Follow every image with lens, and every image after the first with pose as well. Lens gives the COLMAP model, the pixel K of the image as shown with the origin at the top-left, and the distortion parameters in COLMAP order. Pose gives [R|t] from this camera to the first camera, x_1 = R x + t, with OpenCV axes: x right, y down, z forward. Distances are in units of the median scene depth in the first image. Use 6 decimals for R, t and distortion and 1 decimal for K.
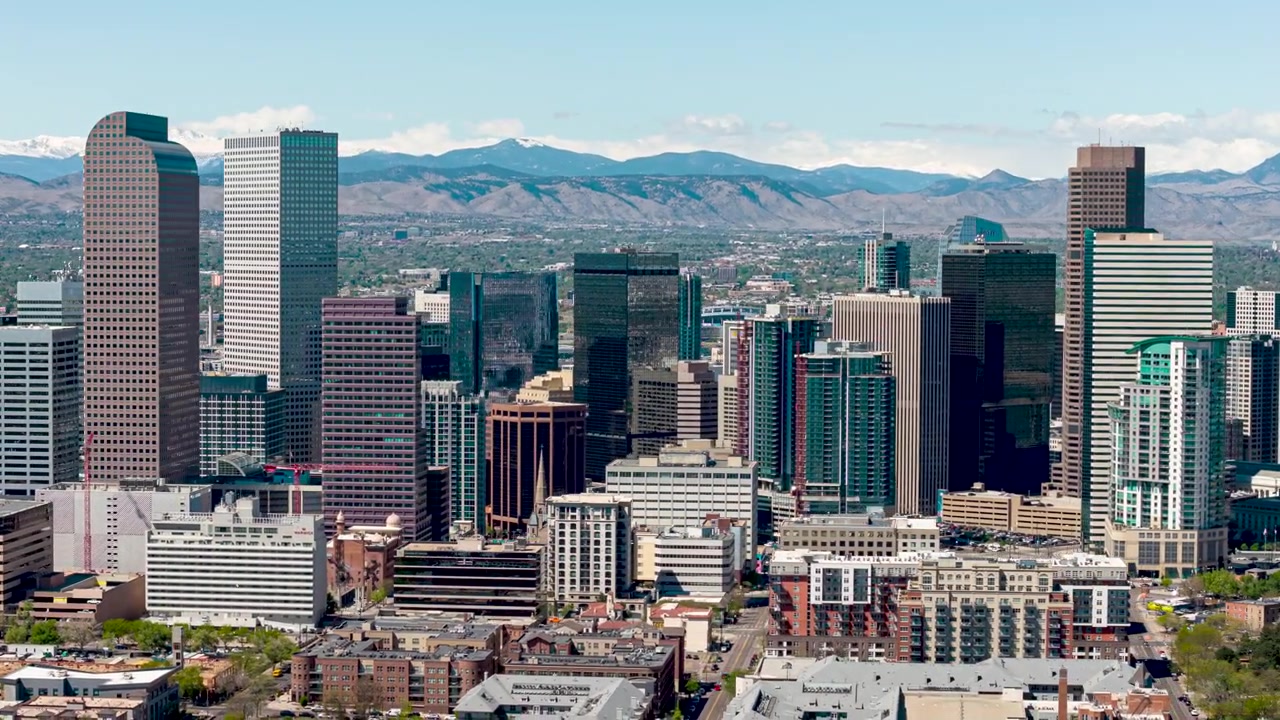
lens RADIAL K [[2602.1, 0, 640.0], [0, 2602.1, 360.0], [0, 0, 1]] dist [-0.213910, 0.798819]
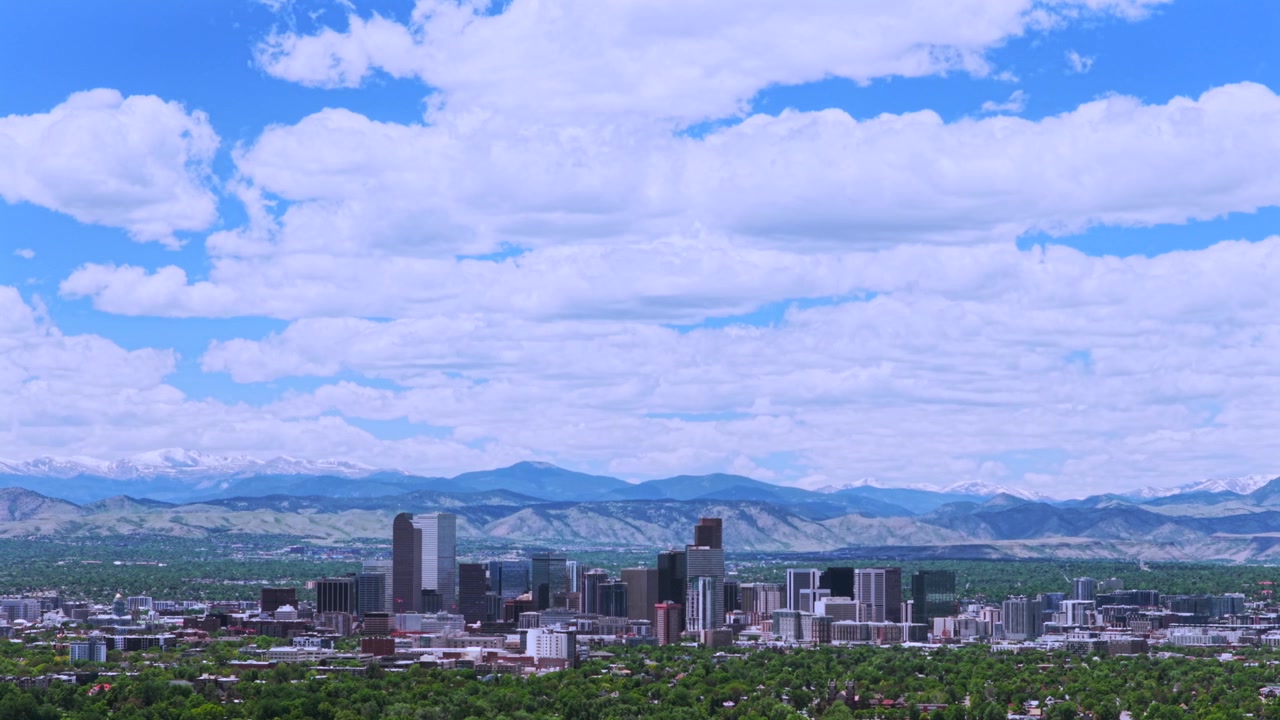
lens RADIAL K [[2832.8, 0, 640.0], [0, 2832.8, 360.0], [0, 0, 1]] dist [-0.200298, 0.634781]
pose [[0.999955, -0.001121, -0.009374, 0.160306], [0.000006, 0.993001, -0.118107, 0.151680], [0.009440, 0.118102, 0.992957, -2.813095]]
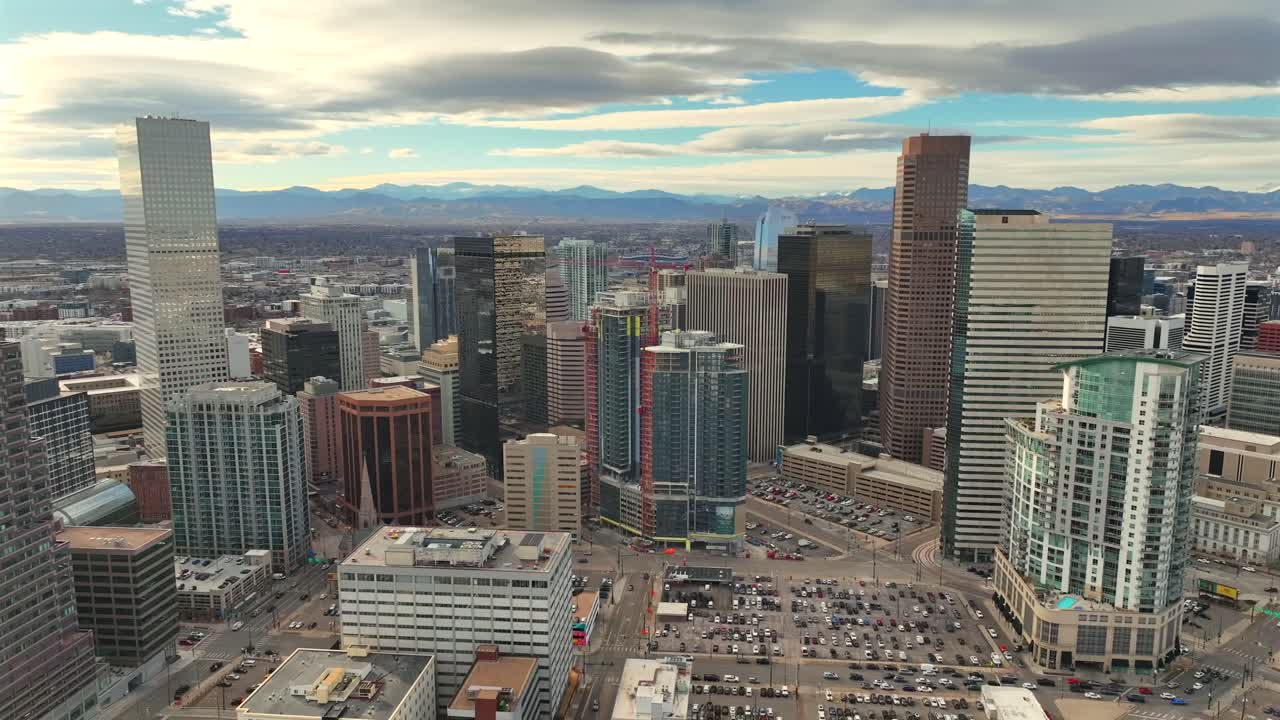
lens RADIAL K [[897.8, 0, 640.0], [0, 897.8, 360.0], [0, 0, 1]] dist [-0.010127, -0.001194]
pose [[0.999940, -0.005888, 0.009184, 0.061754], [0.004867, 0.994195, 0.107486, -0.035969], [-0.009763, -0.107435, 0.994164, 0.741866]]
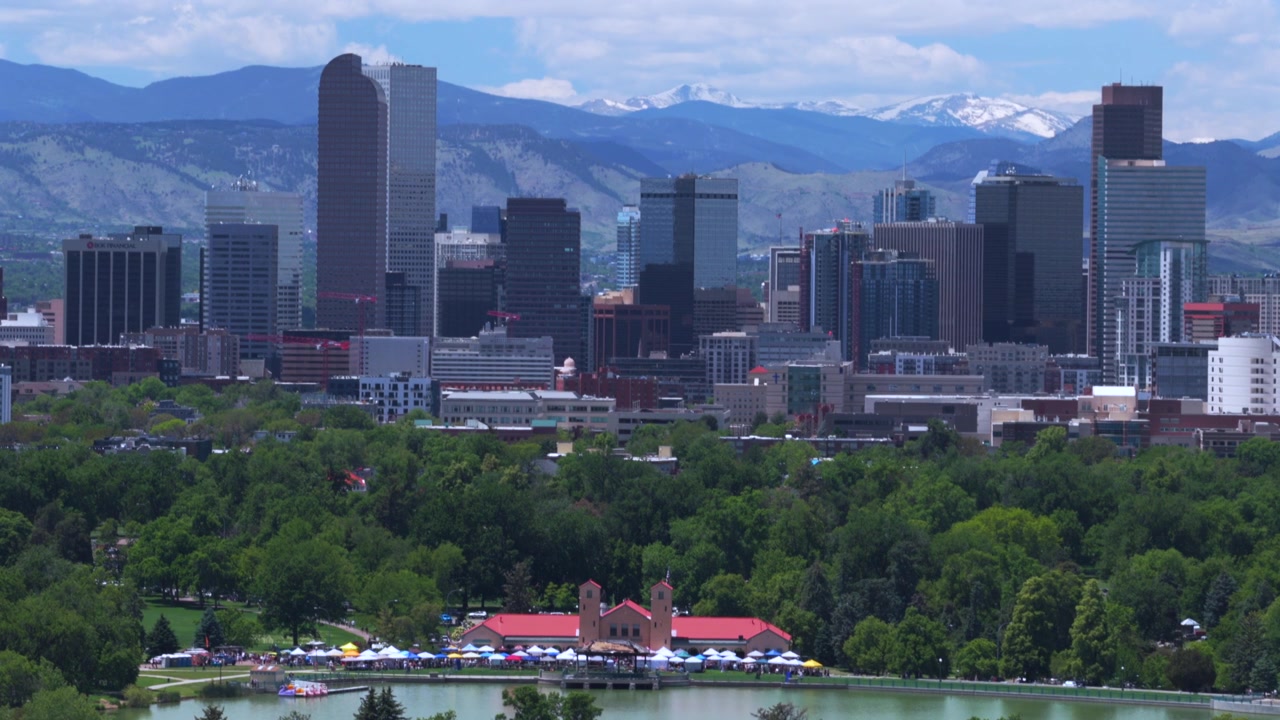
lens RADIAL K [[7064.2, 0, 671.5], [0, 7064.2, 353.5], [0, 0, 1]] dist [0.560768, 2.409163]
pose [[0.997017, 0.007435, 0.076817, -0.292969], [-0.004426, 0.999219, -0.039275, 0.181473], [-0.077049, 0.038818, 0.996271, -2.388961]]
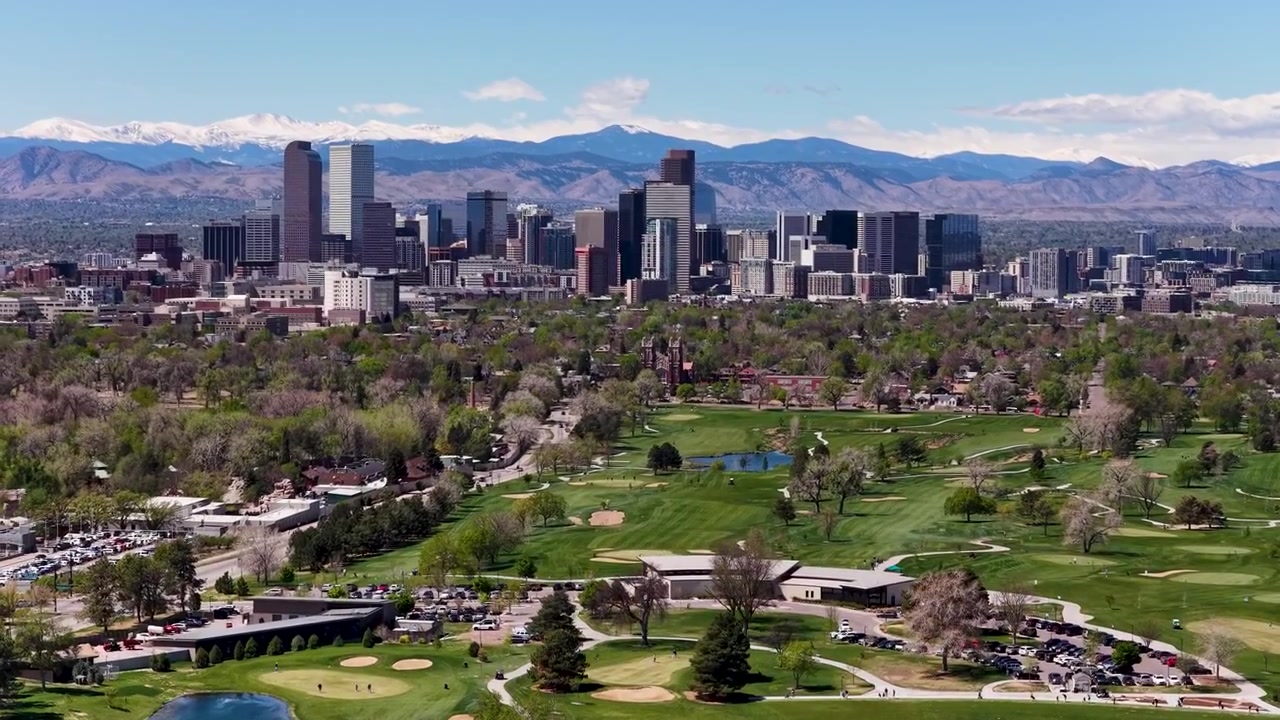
lens RADIAL K [[2832.8, 0, 640.0], [0, 2832.8, 360.0], [0, 0, 1]] dist [-0.200298, 0.634781]
pose [[0.998905, 0.003021, -0.046677, 0.332034], [-0.003081, 0.999995, -0.001210, 0.152435], [0.046673, 0.001352, 0.998909, -2.131731]]
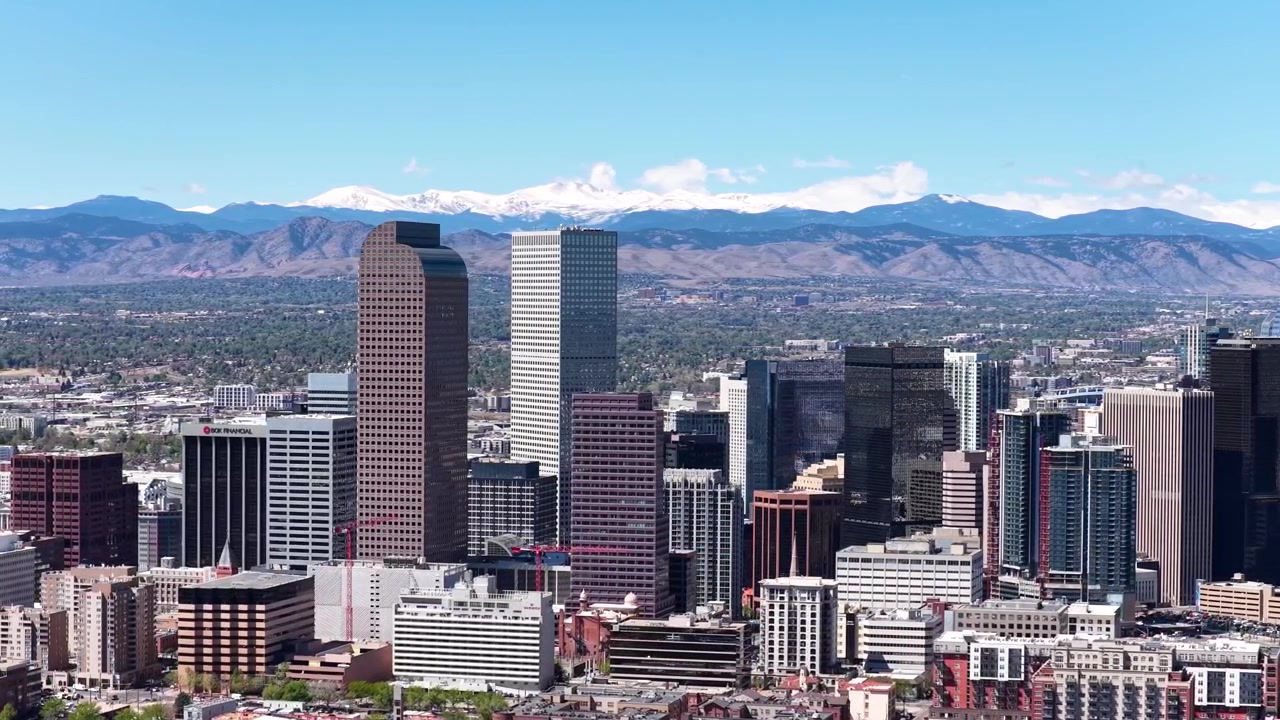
lens RADIAL K [[2832.8, 0, 640.0], [0, 2832.8, 360.0], [0, 0, 1]] dist [-0.200298, 0.634781]
pose [[0.988017, 0.006079, -0.154226, 0.082834], [-0.010058, 0.999636, -0.025036, -0.007950], [0.154018, 0.026287, 0.987718, -0.157552]]
